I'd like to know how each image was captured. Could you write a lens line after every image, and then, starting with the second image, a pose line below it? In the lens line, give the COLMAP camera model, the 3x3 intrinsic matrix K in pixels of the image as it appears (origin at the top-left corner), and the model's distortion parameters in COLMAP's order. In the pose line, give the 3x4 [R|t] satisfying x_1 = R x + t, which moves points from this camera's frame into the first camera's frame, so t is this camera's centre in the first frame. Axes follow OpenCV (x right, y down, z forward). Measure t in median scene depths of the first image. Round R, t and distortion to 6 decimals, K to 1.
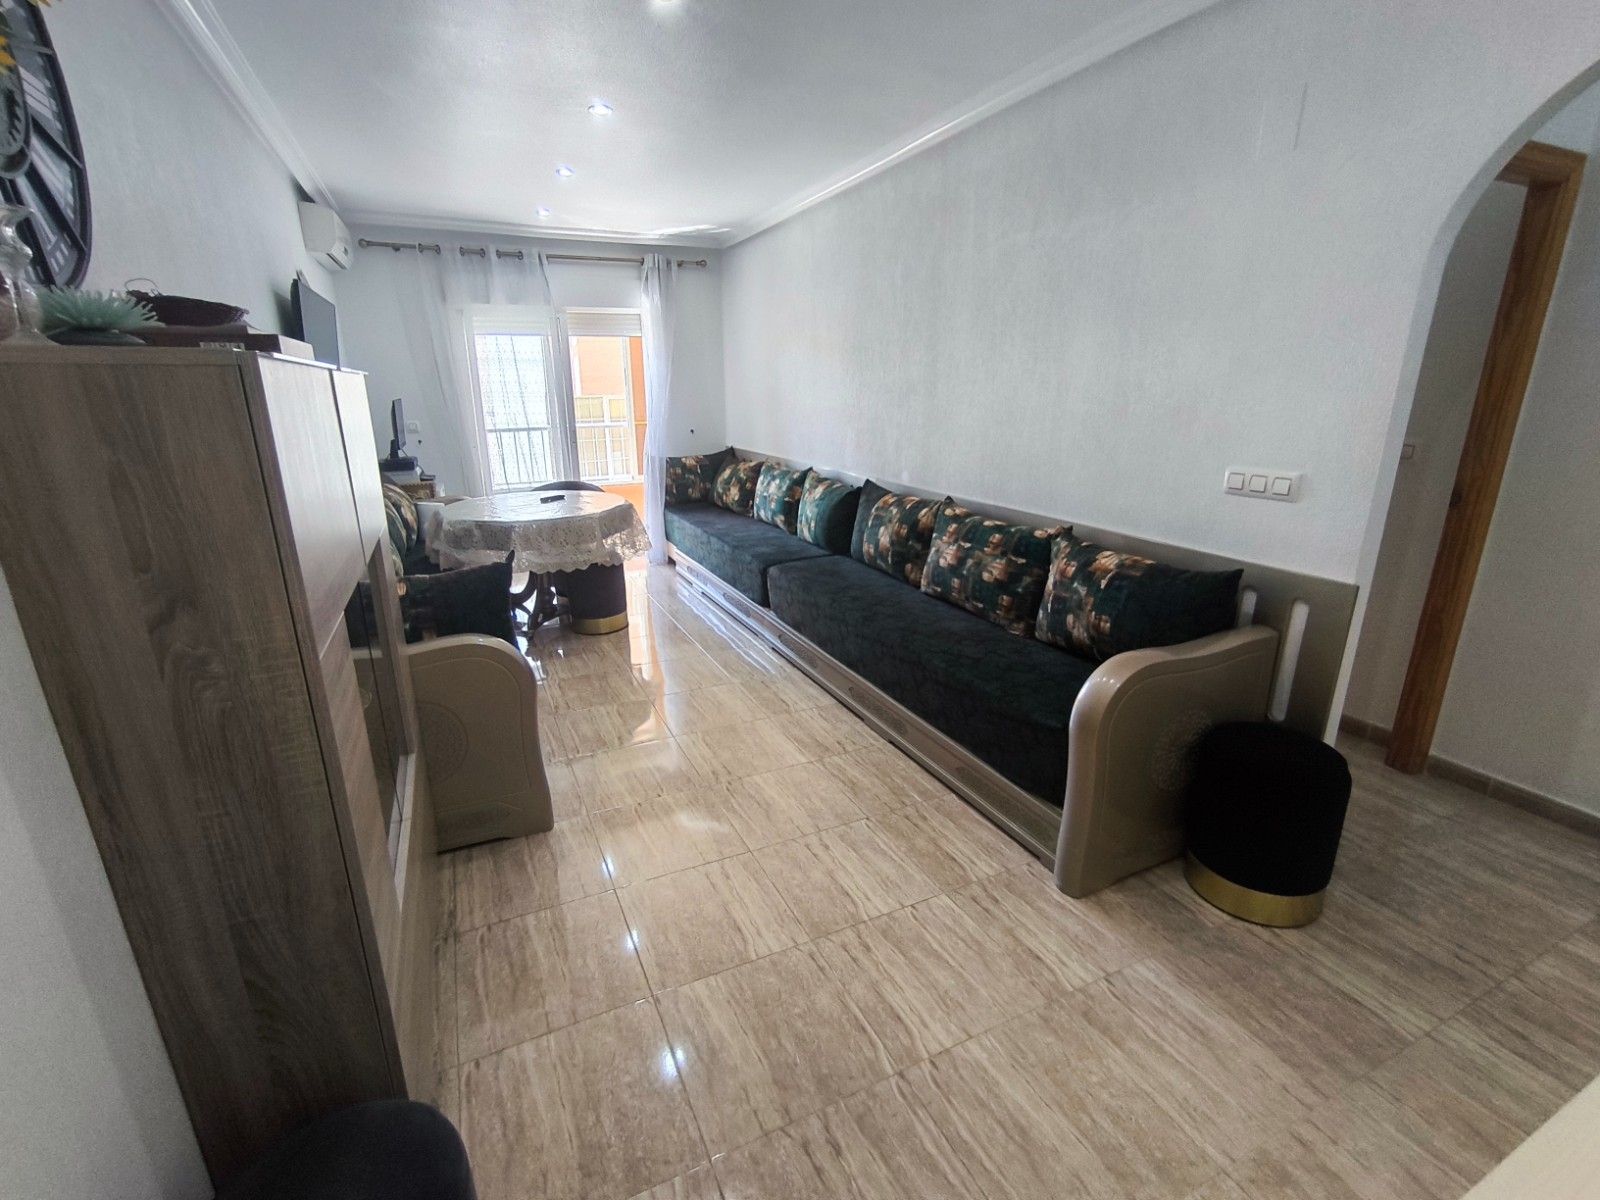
lens RADIAL K [[730.3, 0, 805.6], [0, 730.3, 598.1], [0, 0, 1]] dist [-0.021391, 0.012770]
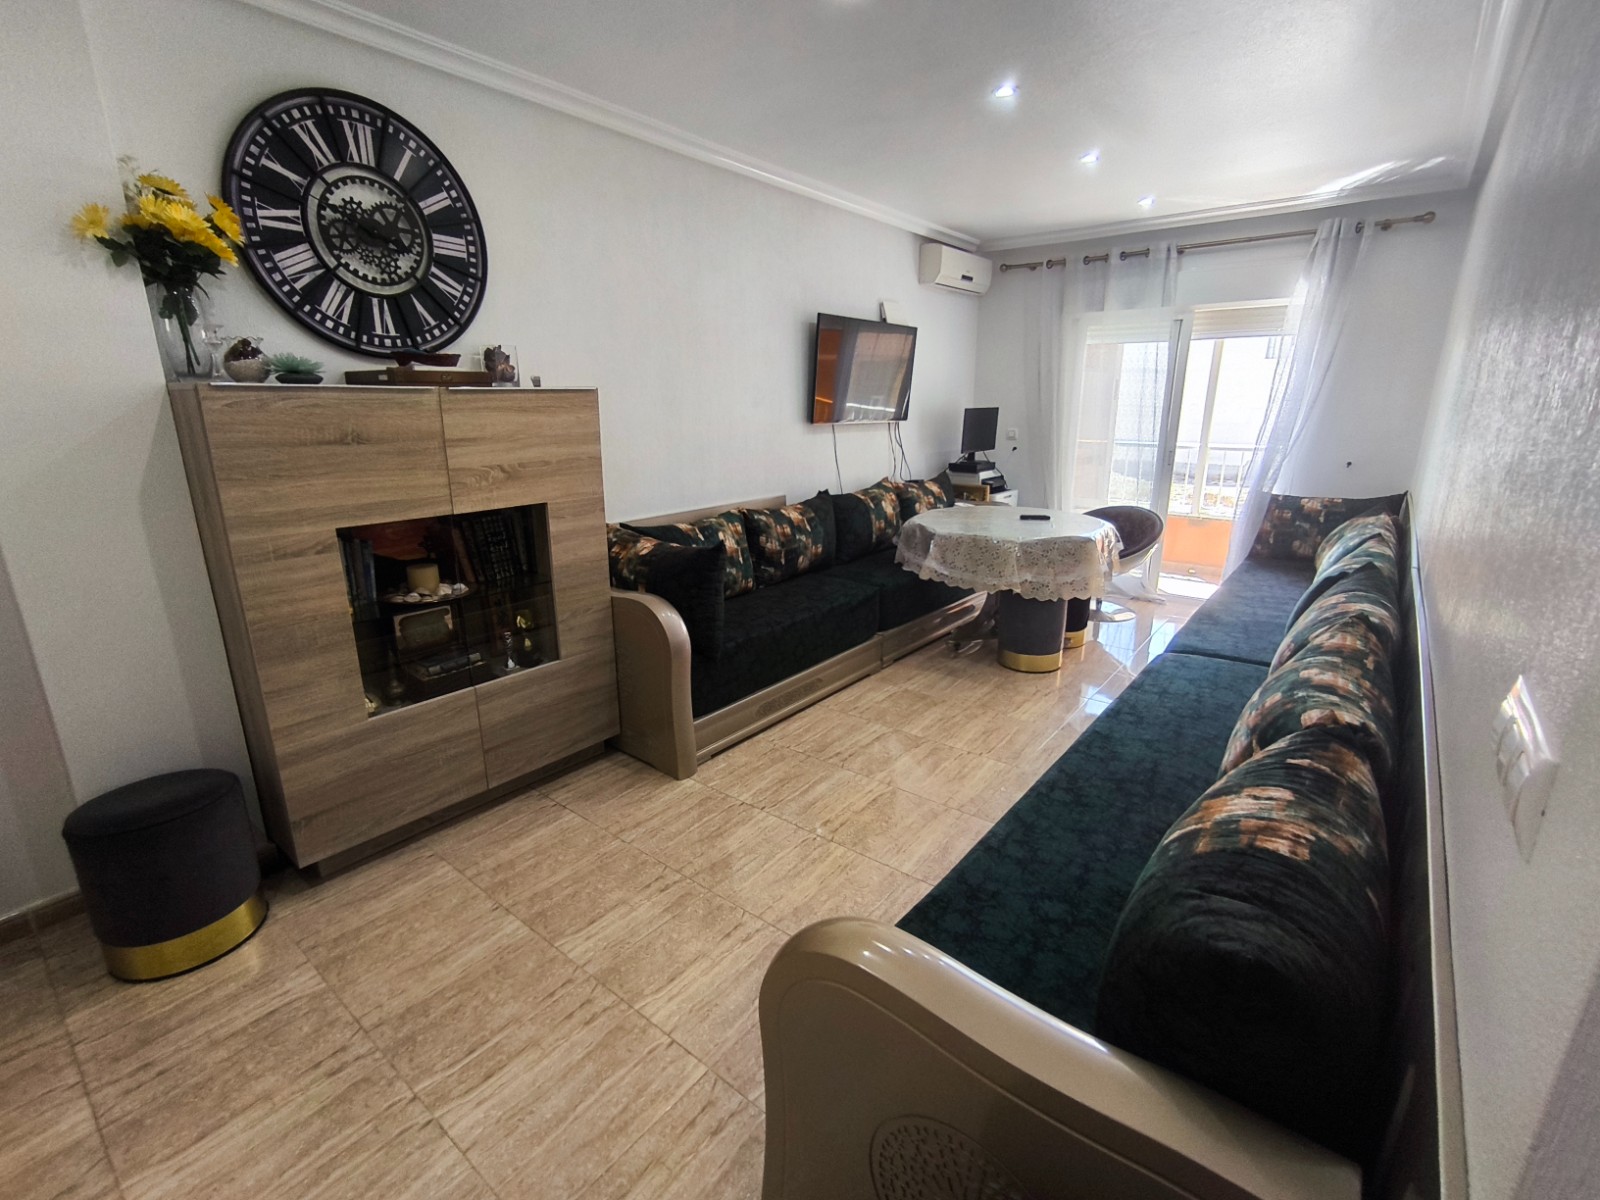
lens RADIAL K [[730.3, 0, 797.5], [0, 730.3, 605.6], [0, 0, 1]] dist [-0.021391, 0.012770]
pose [[0.426023, 0.251964, -0.868918, 0.330897], [-0.253848, 0.955145, 0.152508, -0.085646], [0.868369, 0.155602, 0.470874, 0.280204]]
